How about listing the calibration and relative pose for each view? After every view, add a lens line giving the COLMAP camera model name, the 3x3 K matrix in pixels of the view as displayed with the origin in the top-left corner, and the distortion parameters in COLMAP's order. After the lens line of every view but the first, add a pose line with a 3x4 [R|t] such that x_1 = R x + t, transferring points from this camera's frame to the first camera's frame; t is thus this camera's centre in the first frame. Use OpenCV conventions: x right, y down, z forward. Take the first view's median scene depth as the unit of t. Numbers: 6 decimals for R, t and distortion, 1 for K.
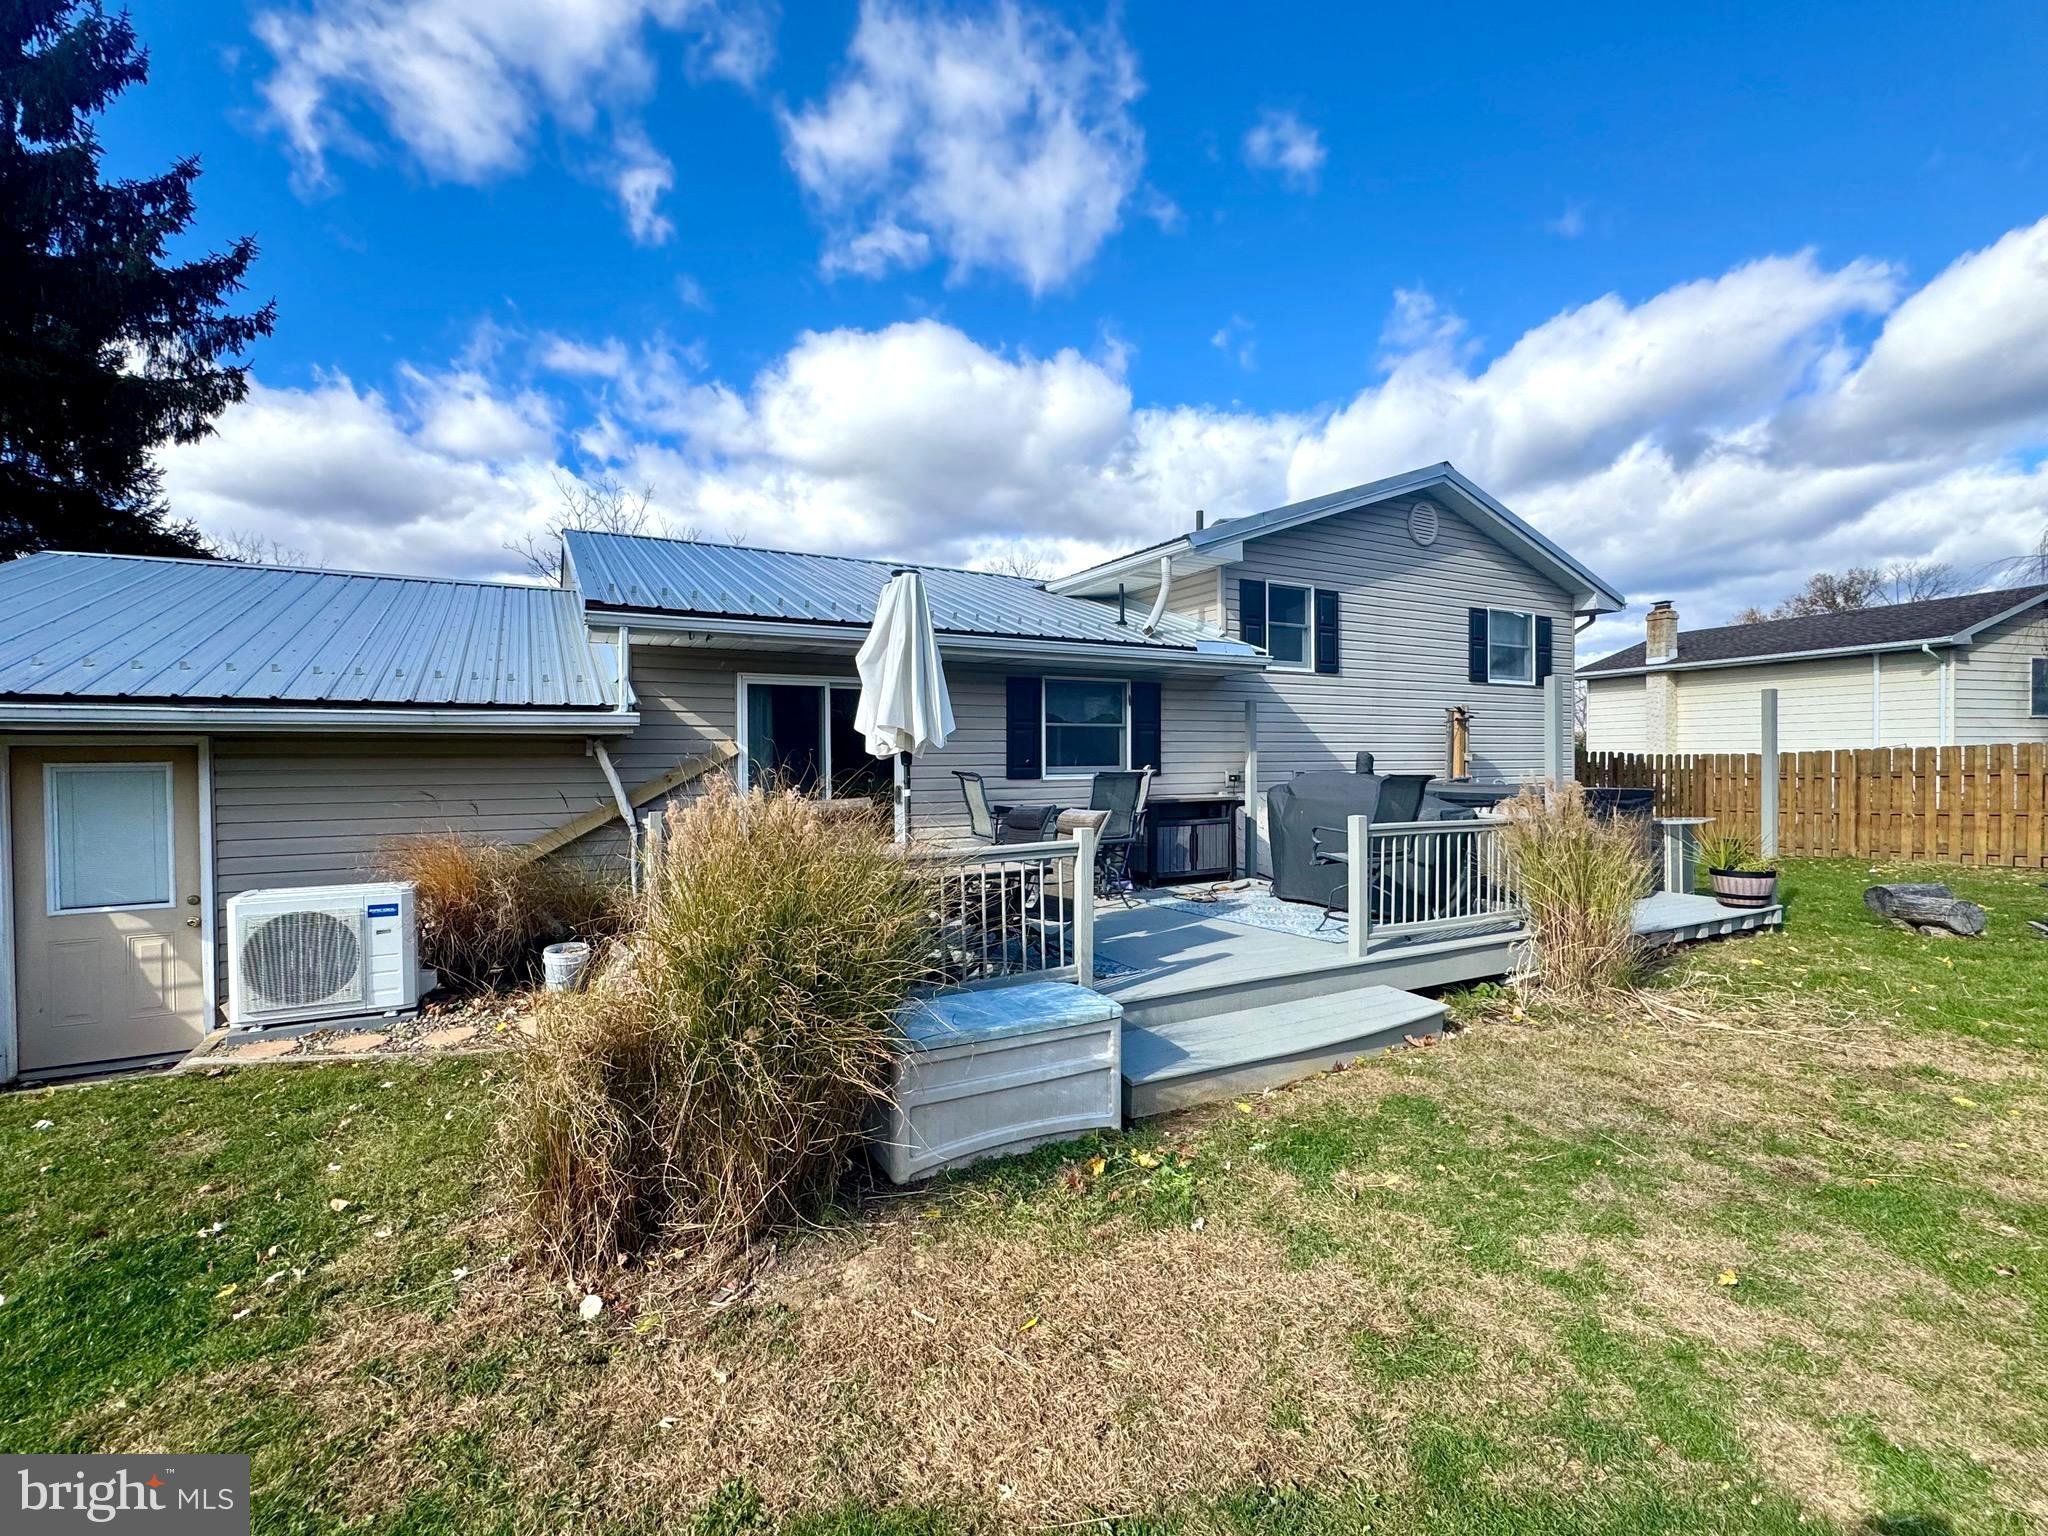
lens RADIAL K [[903.1, 0, 1024.0], [0, 903.1, 768.0], [0, 0, 1]] dist [0.000927, -0.000132]
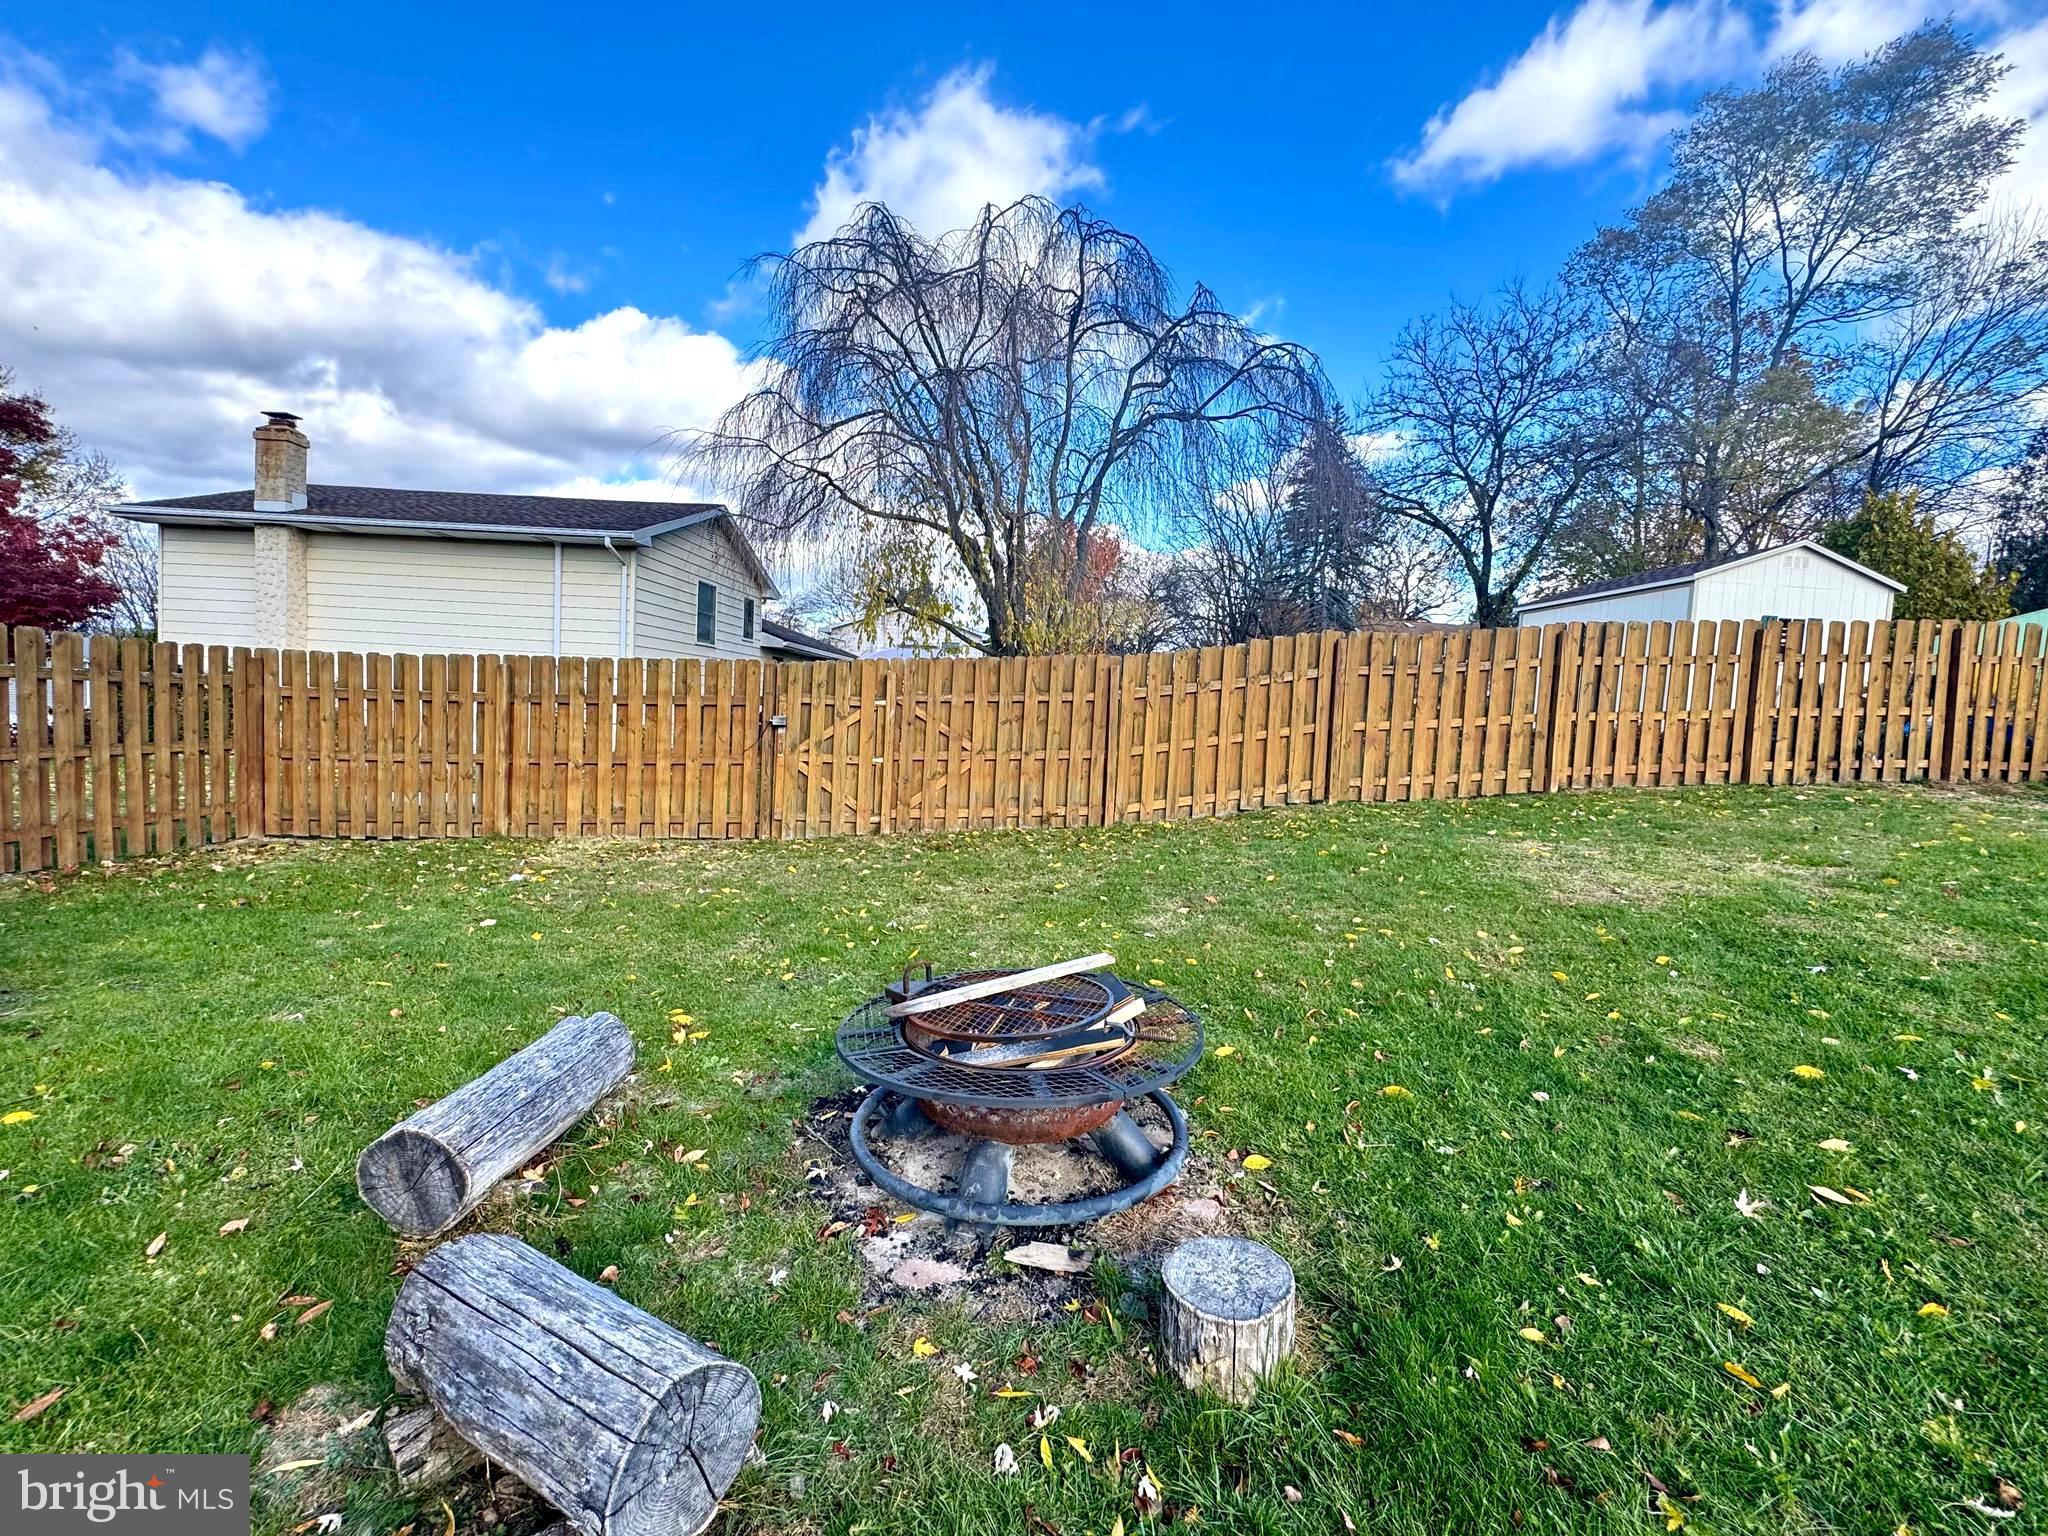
lens RADIAL K [[884.1, 0, 1032.1], [0, 884.1, 768.1], [0, 0, 1]] dist [0.003757, 0.000088]
pose [[0.338384, -0.044571, 0.939952, 0.570016], [-0.044465, 0.997005, 0.063284, 0.001411], [-0.939957, -0.063209, 0.335388, 0.557870]]
